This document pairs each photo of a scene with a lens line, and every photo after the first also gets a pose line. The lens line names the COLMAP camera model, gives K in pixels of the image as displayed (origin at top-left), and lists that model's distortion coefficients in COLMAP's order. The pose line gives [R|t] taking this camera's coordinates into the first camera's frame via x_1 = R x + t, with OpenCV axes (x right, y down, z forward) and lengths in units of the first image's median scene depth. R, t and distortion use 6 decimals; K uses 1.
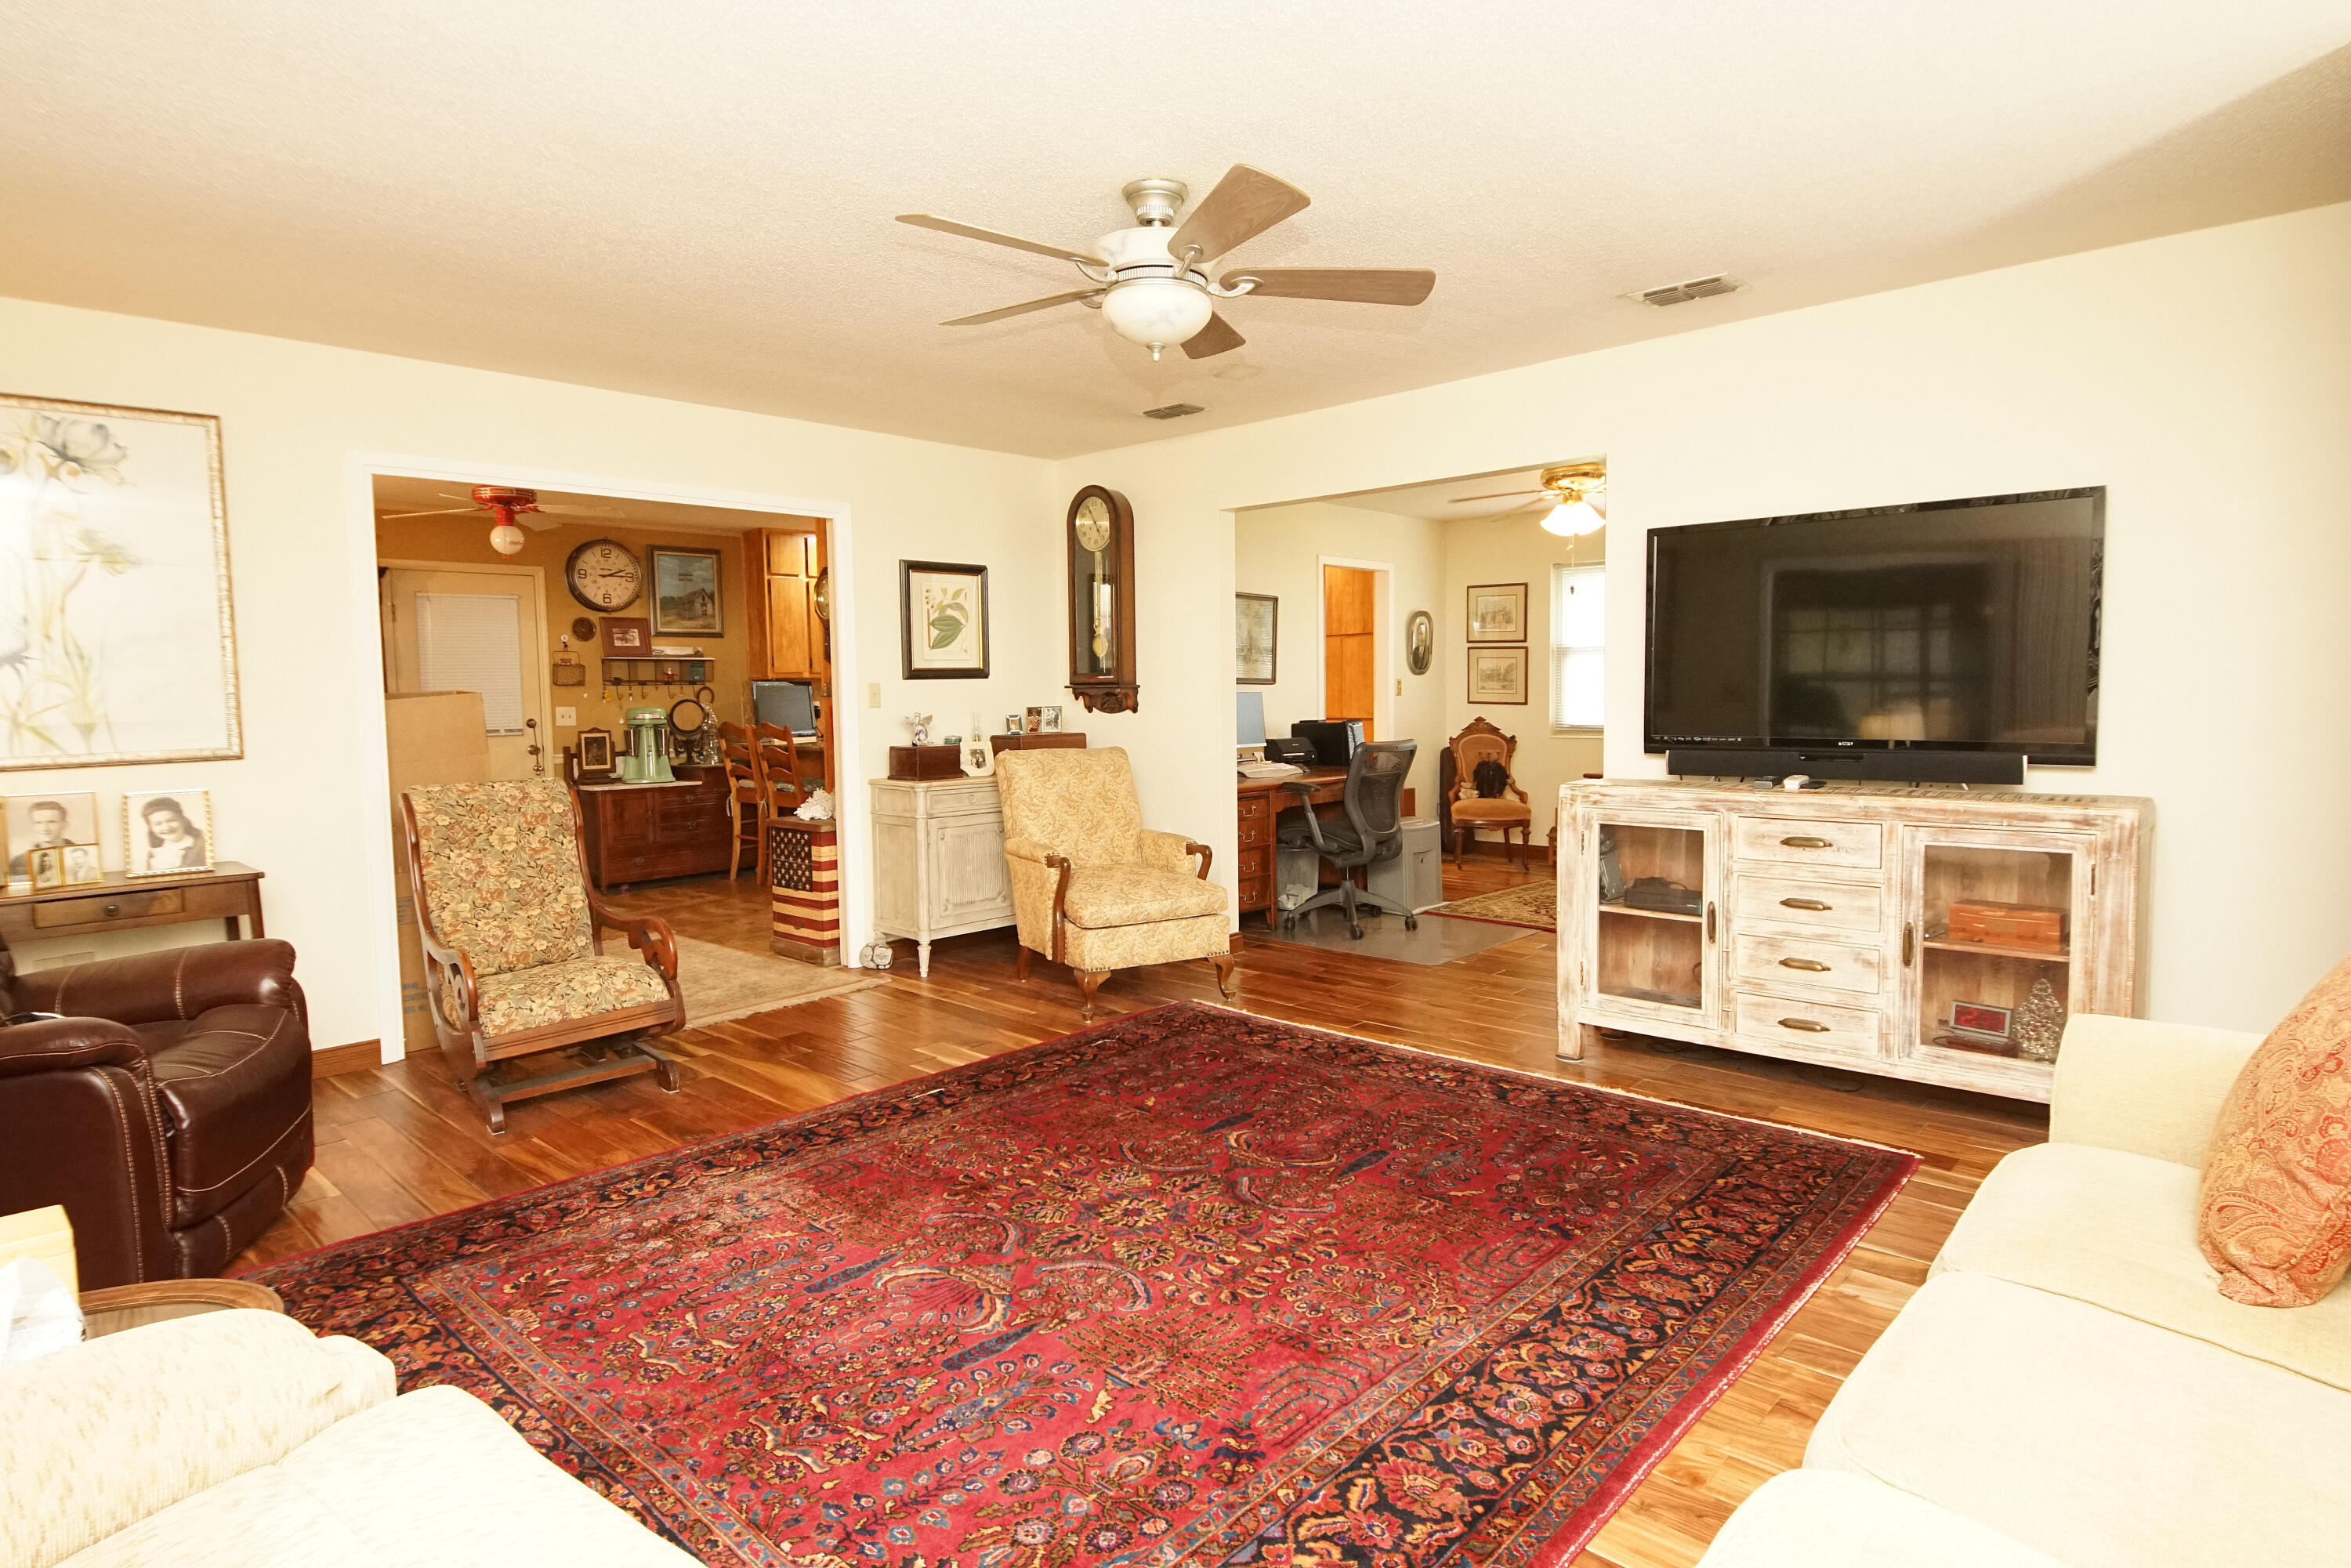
lens RADIAL K [[1259.2, 0, 1155.1], [0, 1259.2, 771.1], [0, 0, 1]] dist [0.044549, -0.043030]
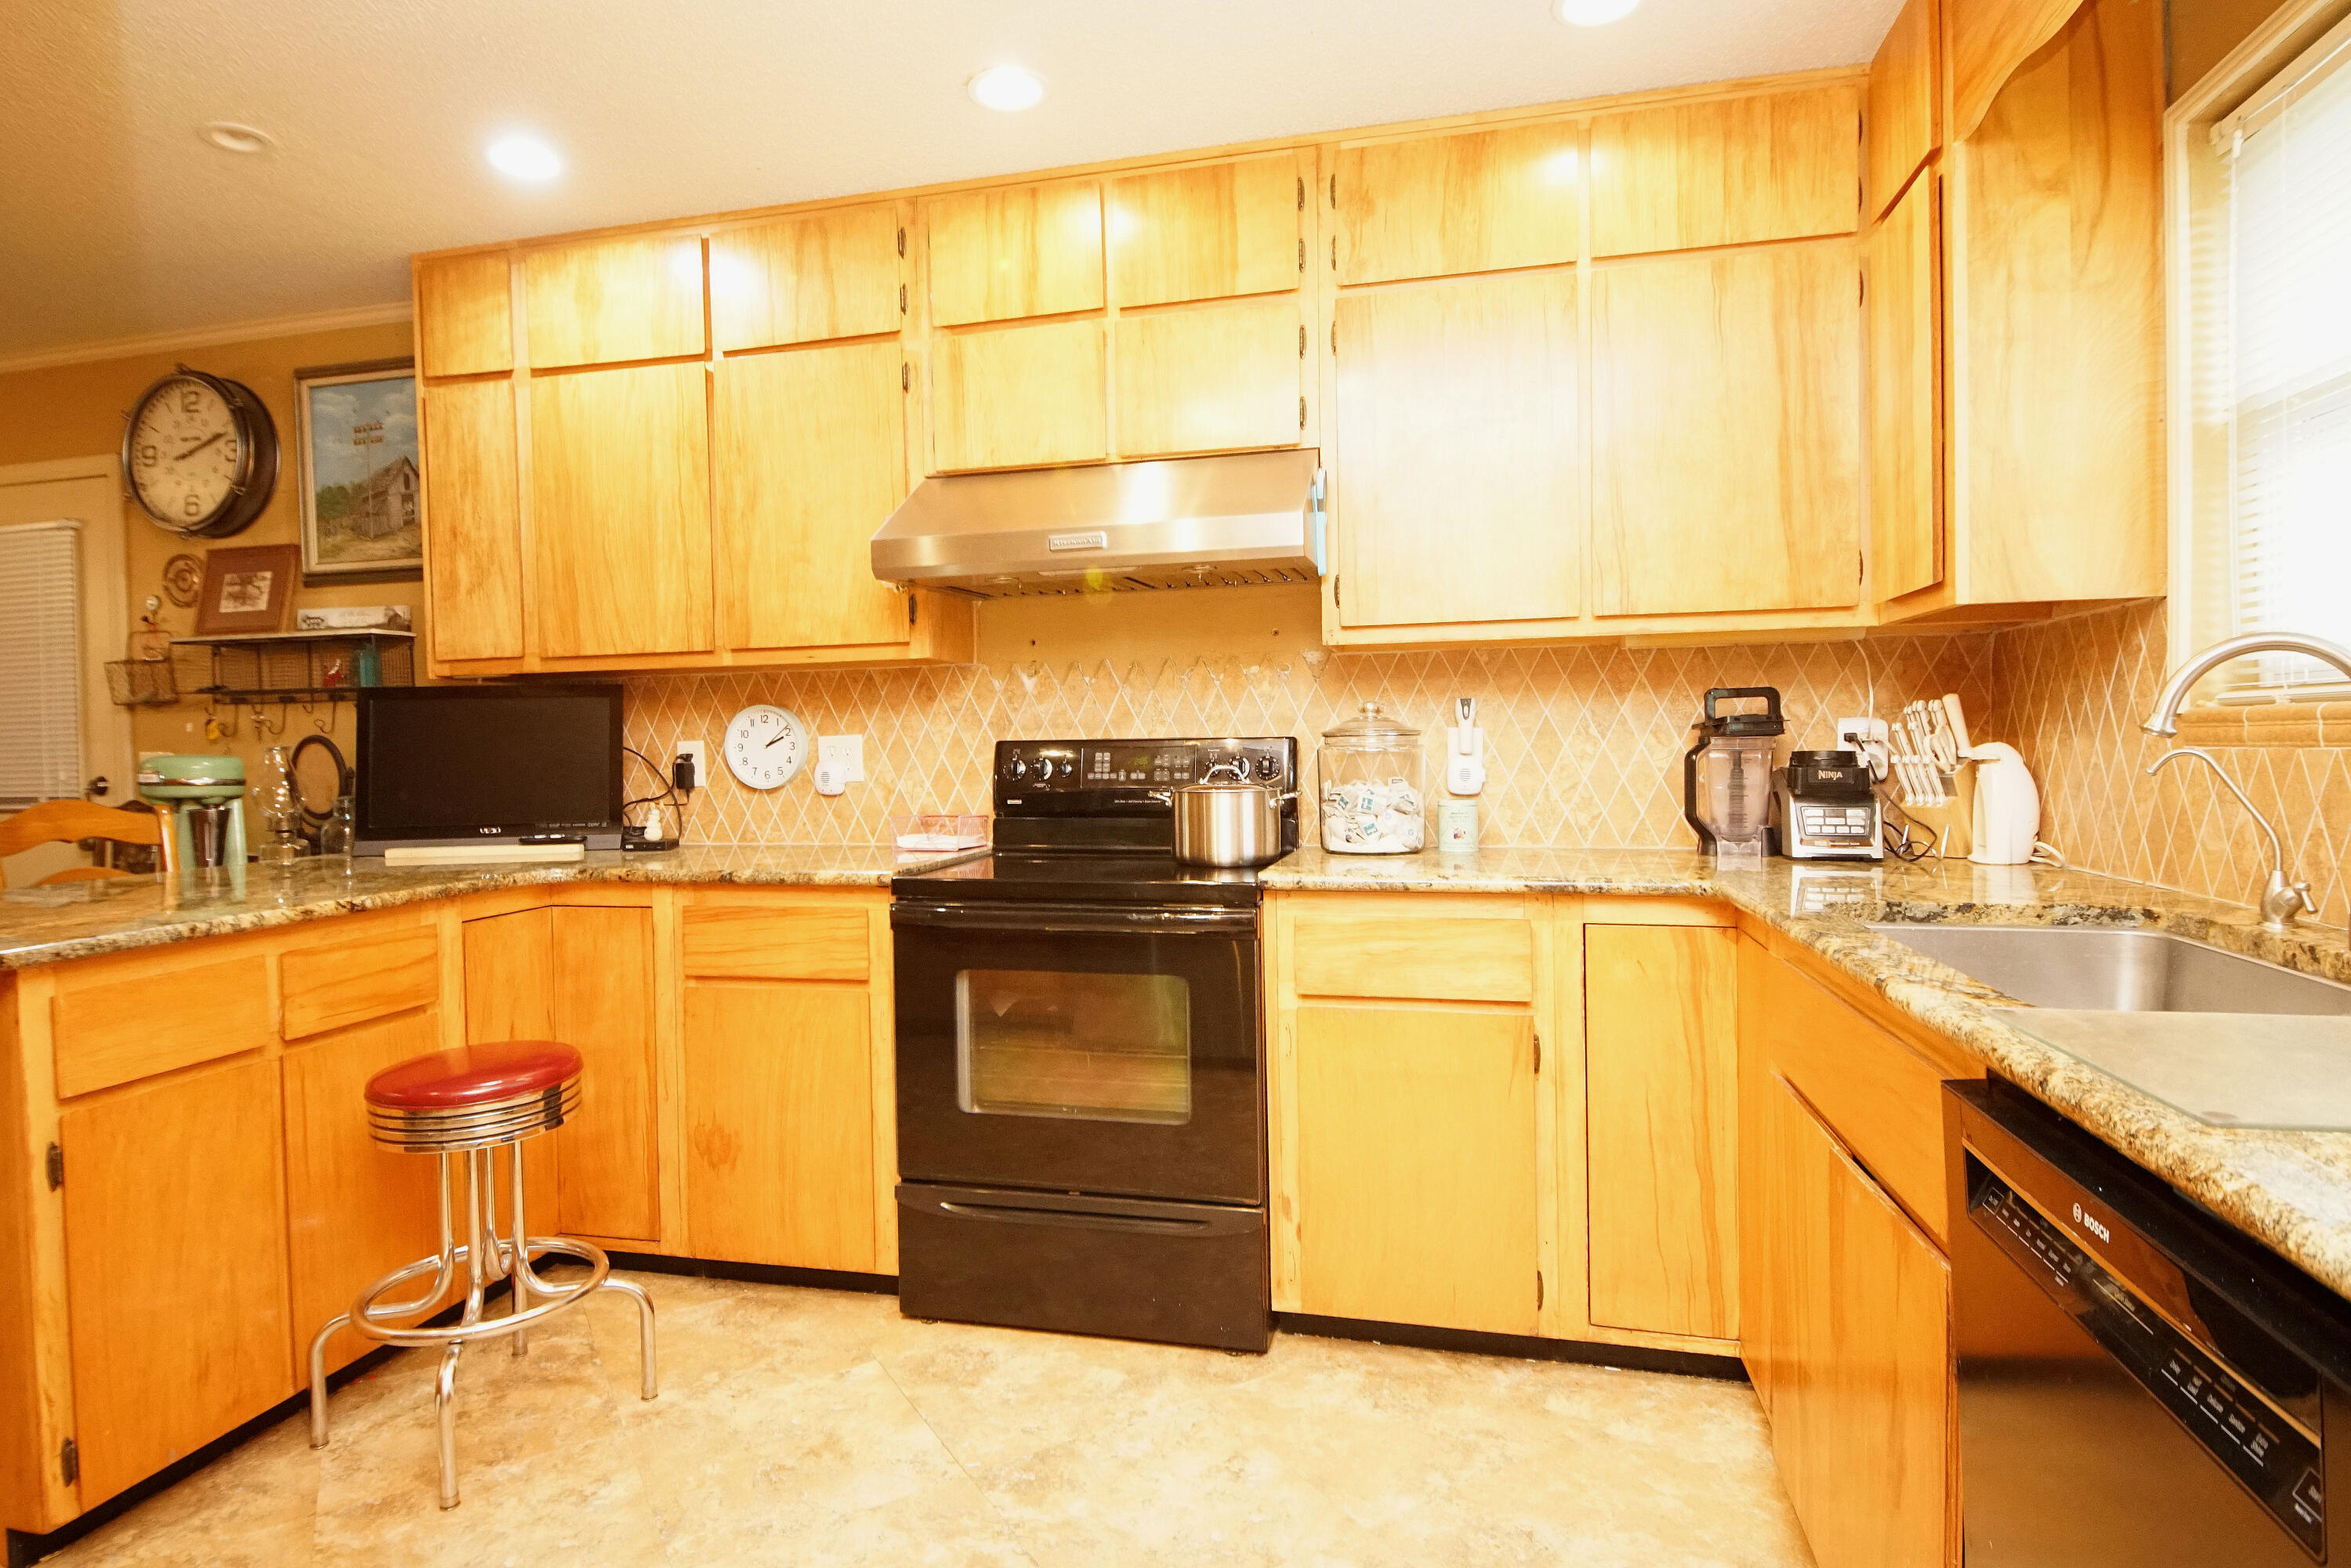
lens RADIAL K [[1259.2, 0, 1155.1], [0, 1259.2, 771.1], [0, 0, 1]] dist [0.044549, -0.043030]
pose [[0.496274, 0.029260, -0.867673, 0.251860], [-0.048932, 0.998786, 0.005694, -0.137479], [0.866786, 0.039631, 0.497103, 2.326813]]
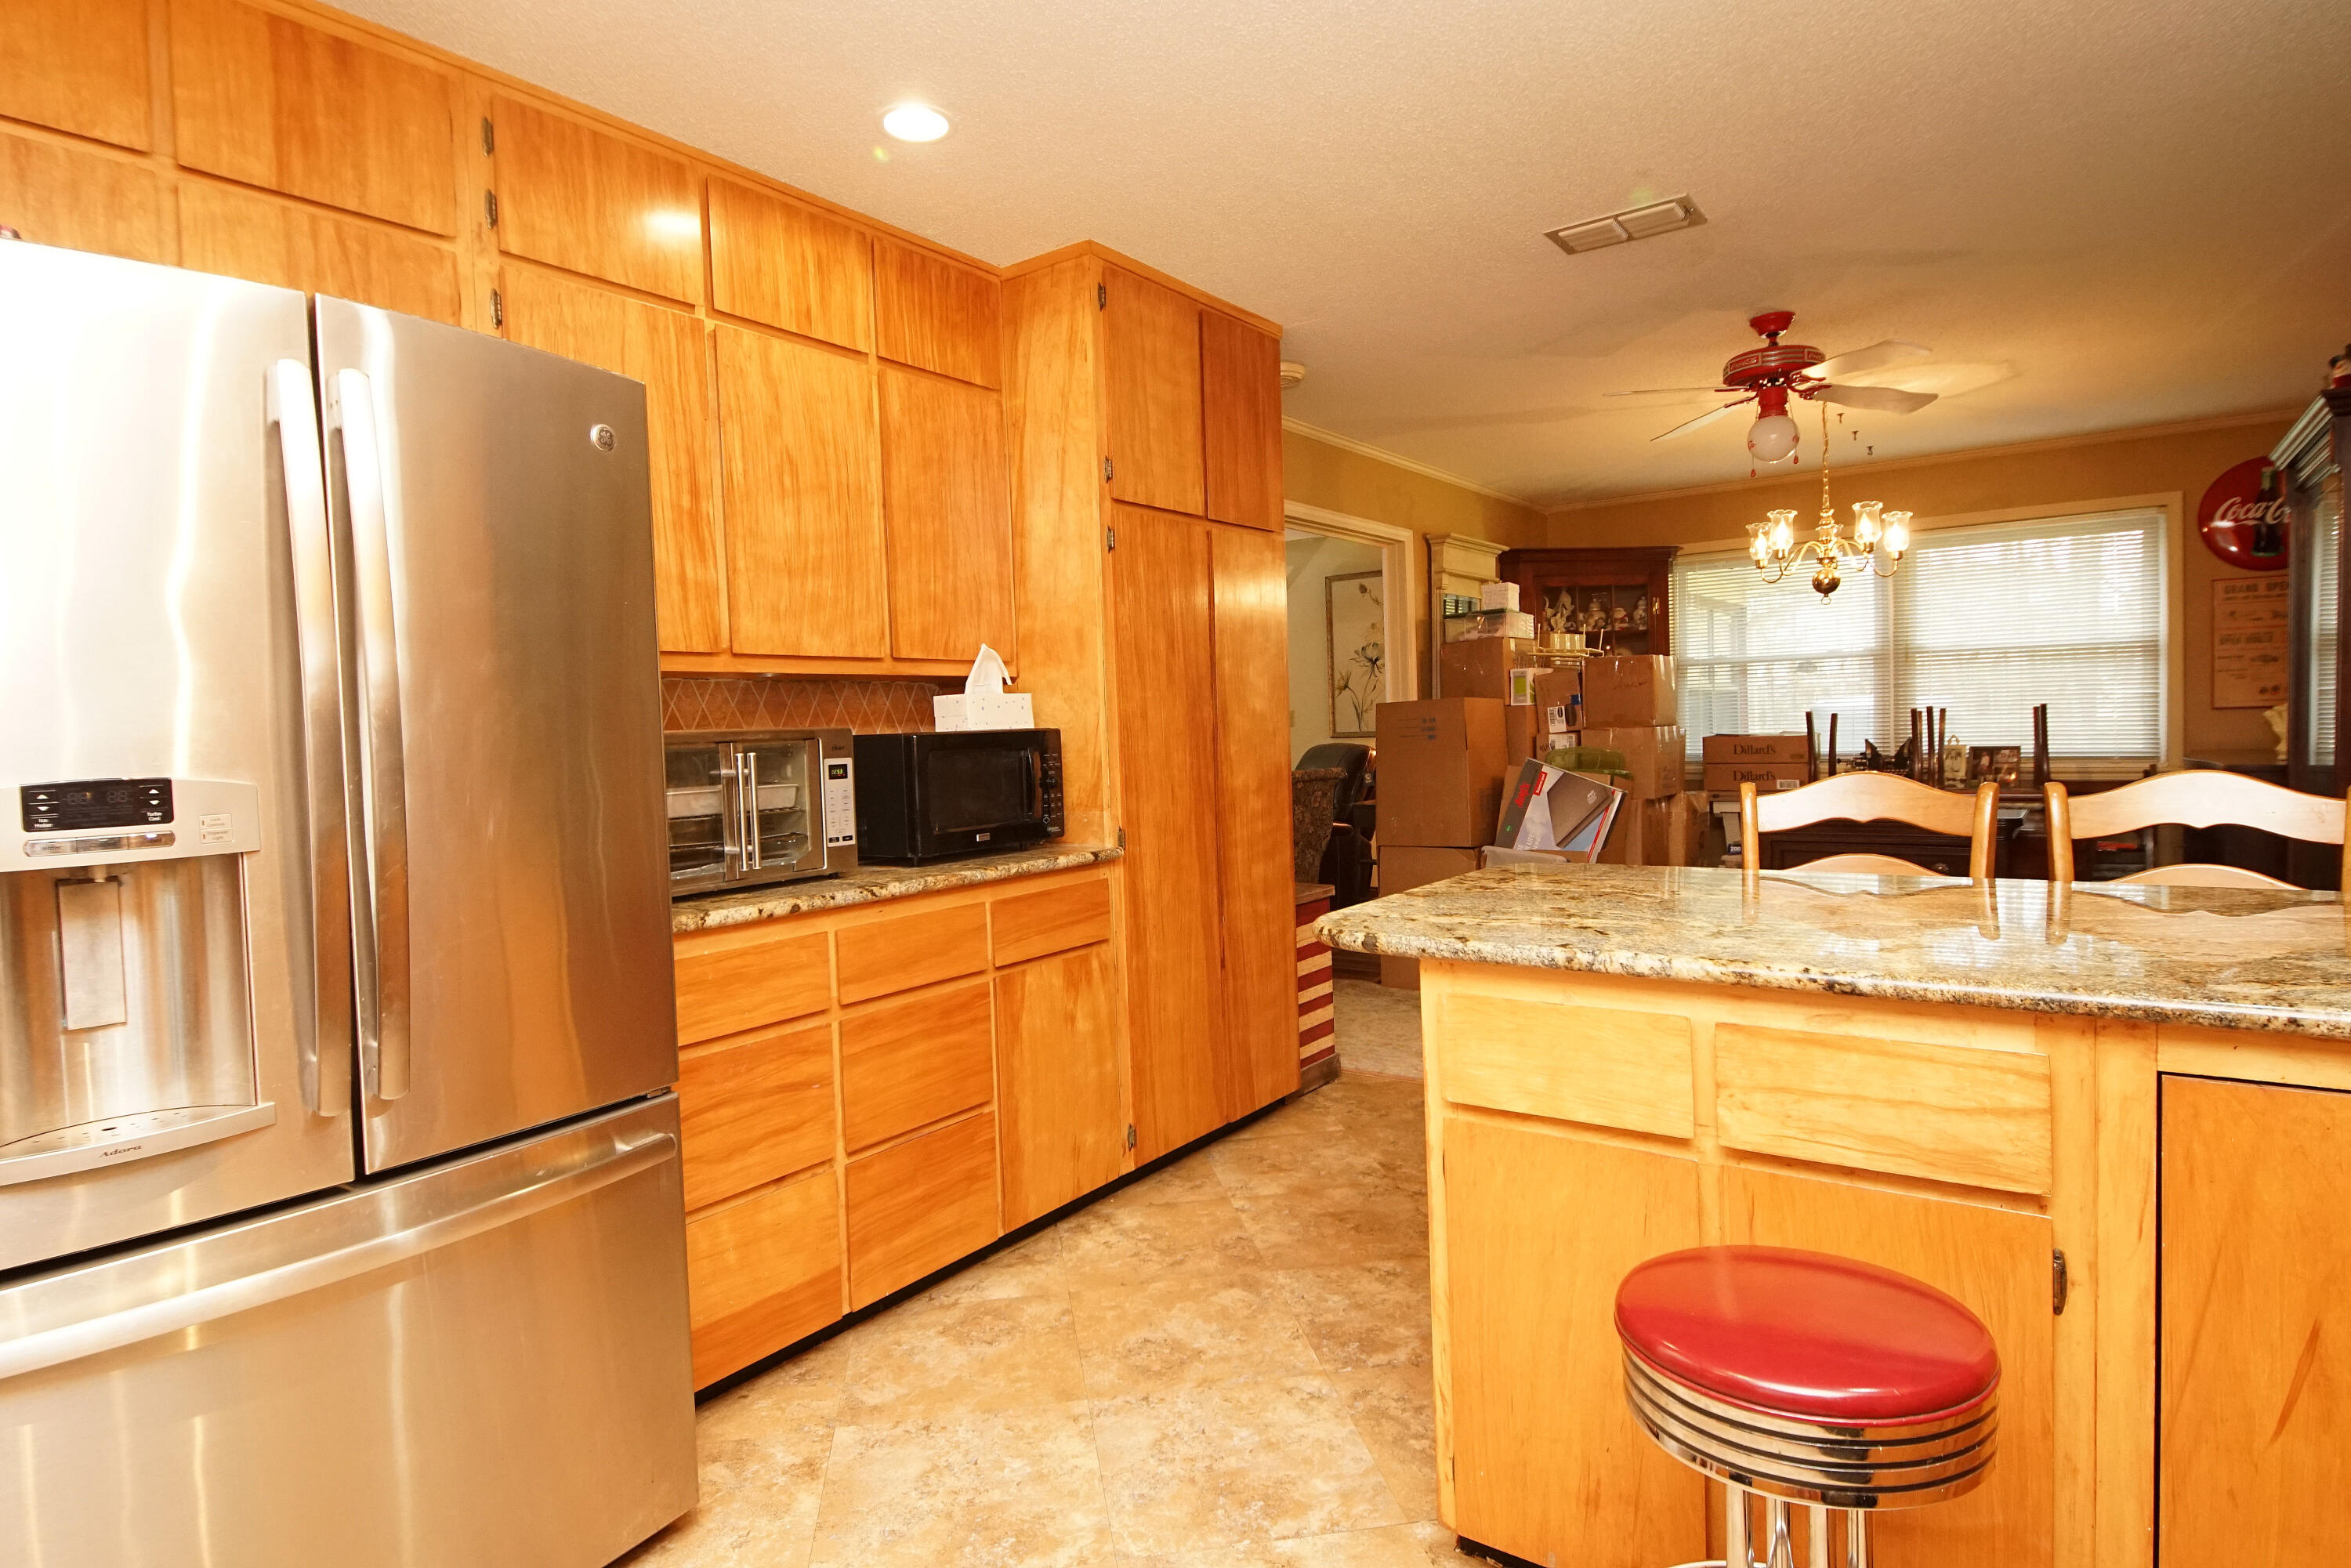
lens RADIAL K [[1259.2, 0, 1155.1], [0, 1259.2, 771.1], [0, 0, 1]] dist [0.044549, -0.043030]
pose [[-0.990705, 0.054194, -0.124770, -0.198625], [0.040989, 0.993513, 0.106076, -0.163081], [0.129709, 0.099976, -0.986499, 2.634314]]
